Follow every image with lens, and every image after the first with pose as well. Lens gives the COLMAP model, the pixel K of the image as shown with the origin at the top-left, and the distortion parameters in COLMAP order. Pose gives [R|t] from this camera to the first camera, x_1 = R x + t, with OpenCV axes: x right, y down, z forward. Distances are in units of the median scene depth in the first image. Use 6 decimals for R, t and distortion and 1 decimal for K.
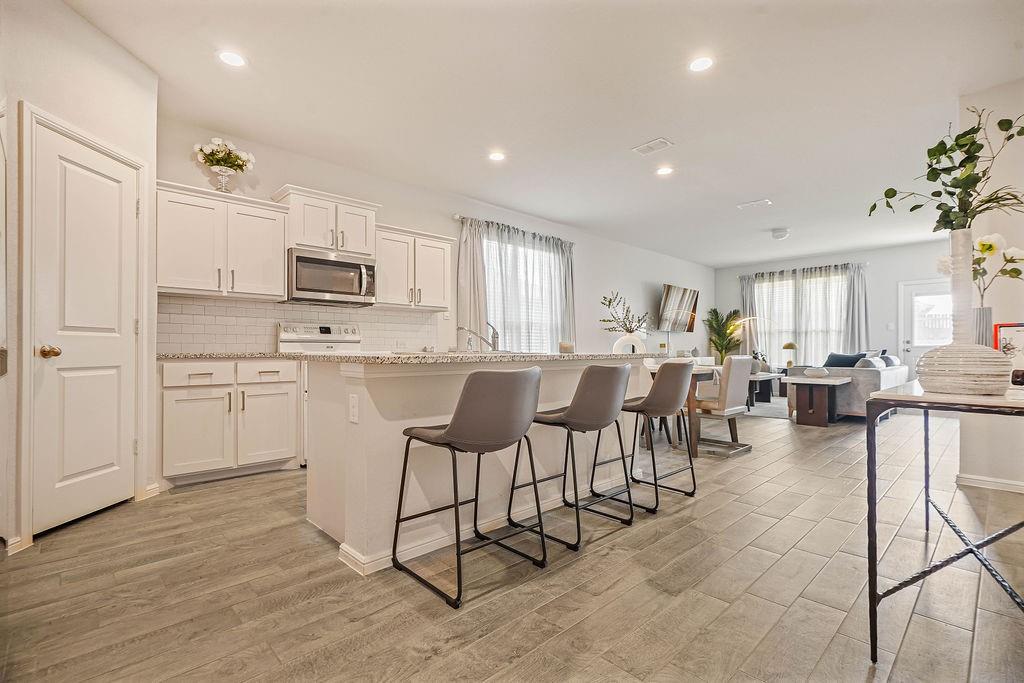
lens RADIAL K [[461.9, 0, 508.6], [0, 461.9, 347.7], [0, 0, 1]] dist [-0.008004, 0.003403]
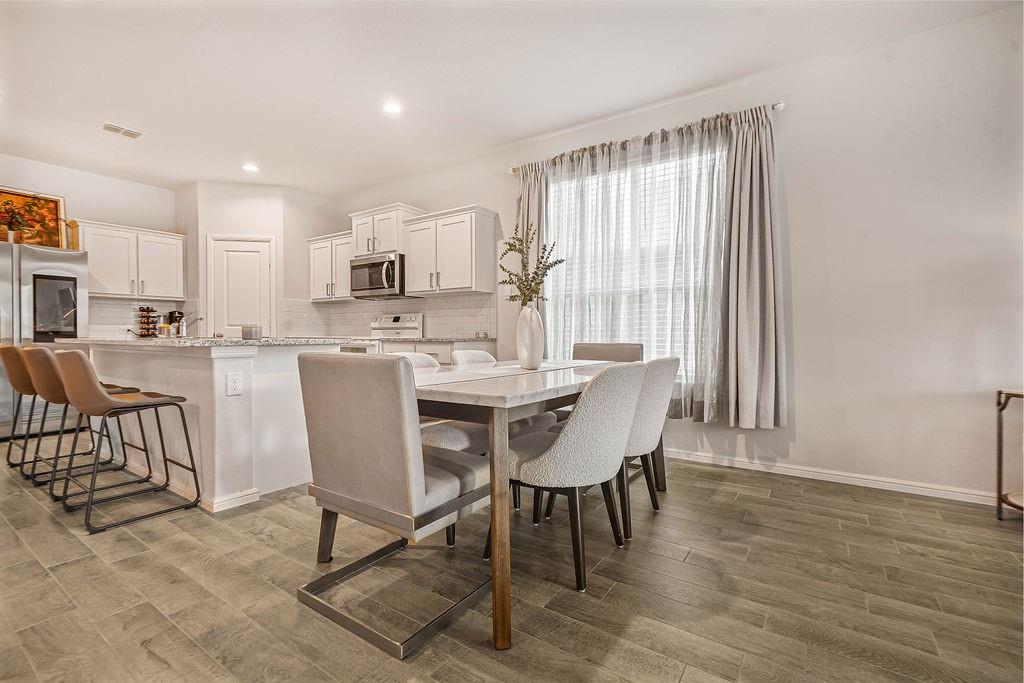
lens RADIAL K [[461.9, 0, 495.6], [0, 461.9, 338.3], [0, 0, 1]] dist [-0.008004, 0.003403]
pose [[0.204610, 0.006683, -0.978821, 0.532355], [-0.000231, 0.999977, 0.006779, 0.002445], [0.978844, -0.001161, 0.204606, 0.632472]]
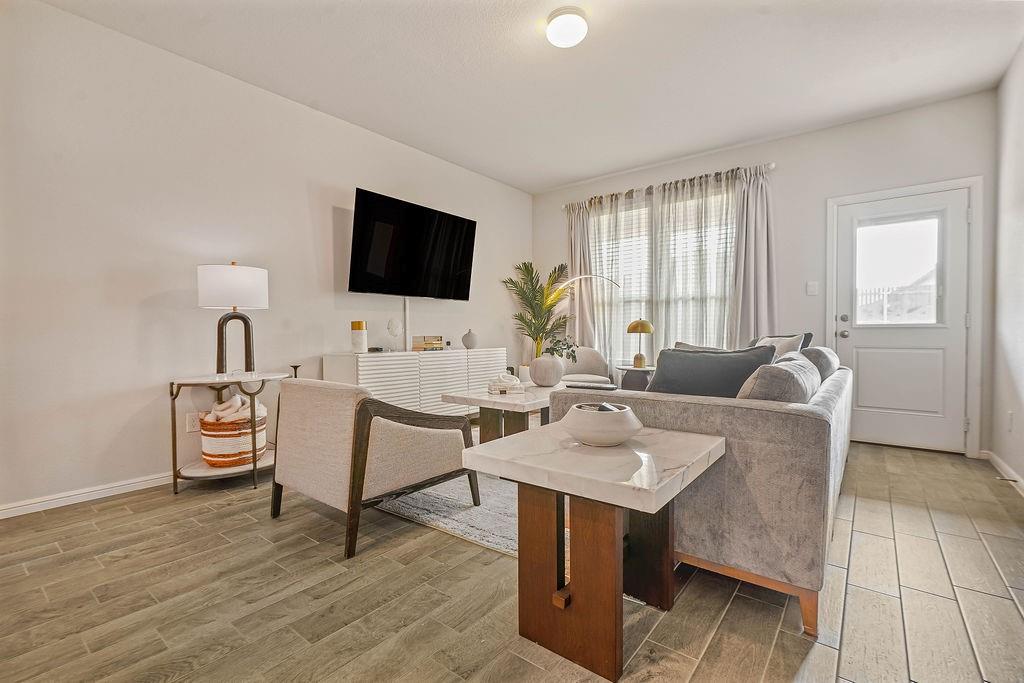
lens RADIAL K [[461.9, 0, 502.1], [0, 461.9, 340.4], [0, 0, 1]] dist [-0.008004, 0.003403]
pose [[0.989803, -0.007020, 0.142273, 0.492239], [0.004310, 0.999804, 0.019344, 0.001298], [-0.142381, -0.018533, 0.989638, 0.641693]]
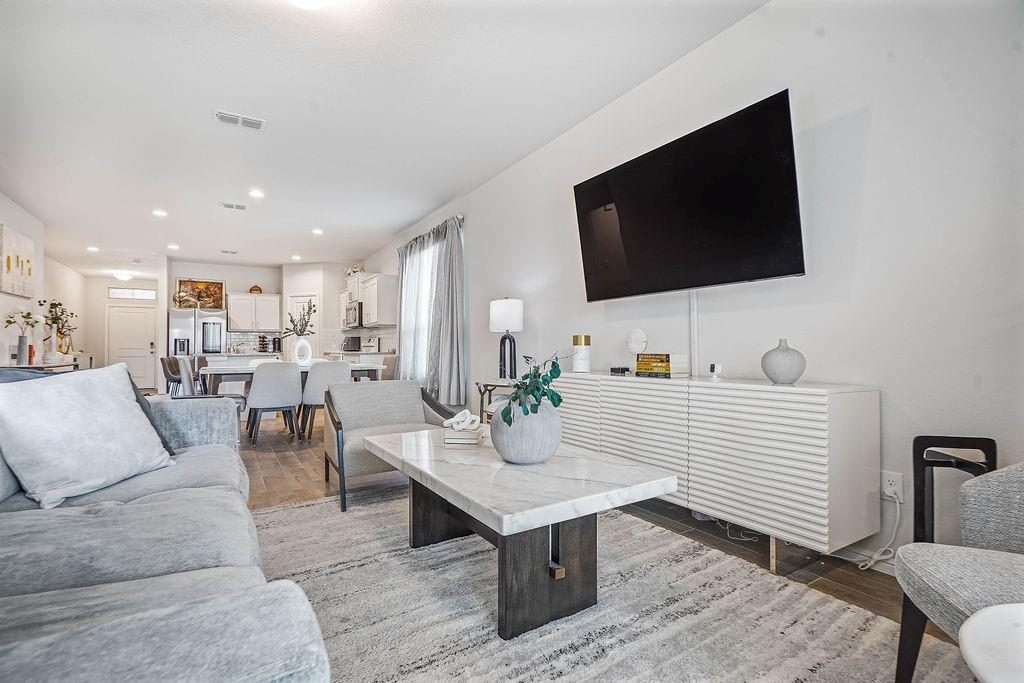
lens RADIAL K [[461.9, 0, 485.4], [0, 461.9, 347.7], [0, 0, 1]] dist [-0.008004, 0.003403]
pose [[-0.223220, -0.006114, -0.974749, 0.879533], [0.003632, 0.999968, -0.007104, 0.004257], [0.974761, -0.005126, -0.223190, 1.202743]]
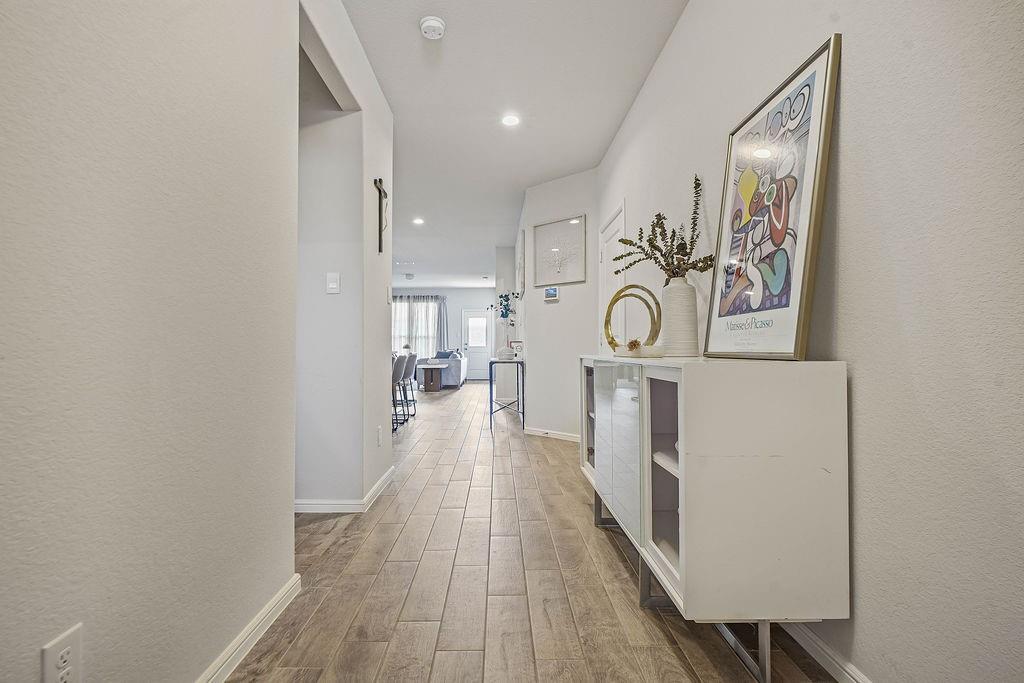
lens RADIAL K [[461.9, 0, 507.2], [0, 461.9, 341.5], [0, 0, 1]] dist [-0.008004, 0.003403]
pose [[0.665216, 0.004821, 0.746636, -0.392720], [0.004122, 0.999940, -0.010130, -0.003910], [-0.746640, 0.009816, 0.665156, -0.328419]]
